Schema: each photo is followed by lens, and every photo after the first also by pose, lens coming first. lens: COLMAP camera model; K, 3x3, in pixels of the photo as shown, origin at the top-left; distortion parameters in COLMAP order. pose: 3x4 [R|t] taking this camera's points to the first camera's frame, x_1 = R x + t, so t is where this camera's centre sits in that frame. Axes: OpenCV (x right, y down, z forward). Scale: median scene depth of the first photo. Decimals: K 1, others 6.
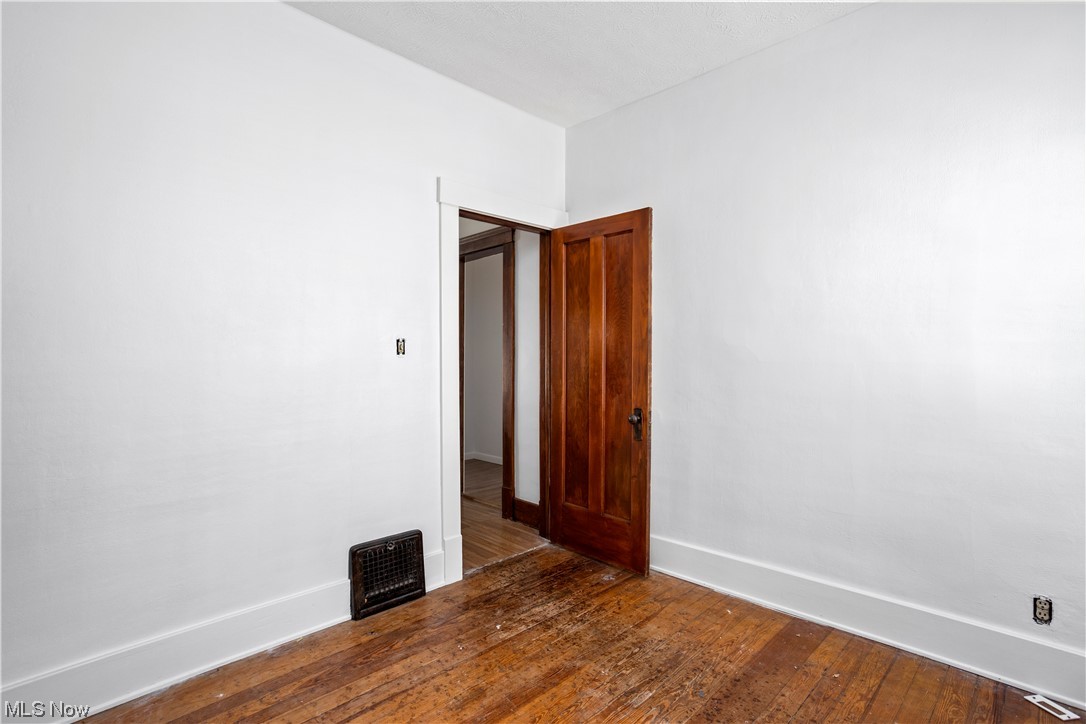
lens RADIAL K [[527.5, 0, 541.7], [0, 527.5, 358.8], [0, 0, 1]] dist [-0.043924, 0.026971]
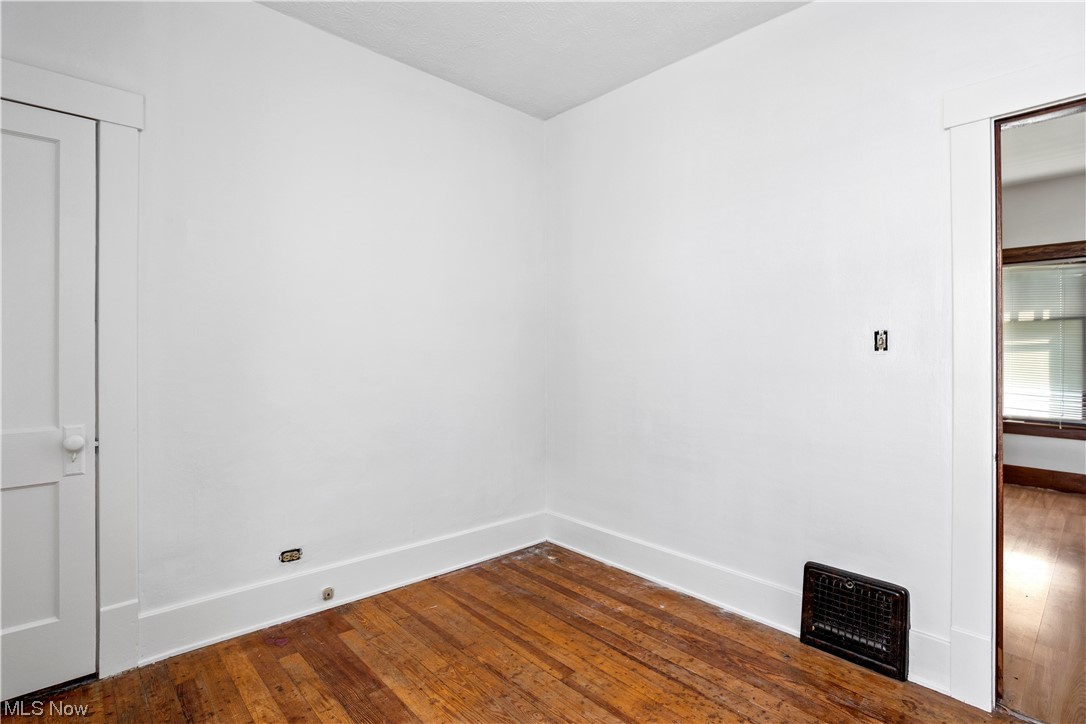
lens RADIAL K [[525.3, 0, 543.9], [0, 525.3, 356.9], [0, 0, 1]] dist [-0.000443, 0.000280]
pose [[-0.030199, 0.009880, -0.999495, 0.592726], [-0.008774, 0.999910, 0.010149, -0.002673], [0.999505, 0.009076, -0.030109, 0.592555]]
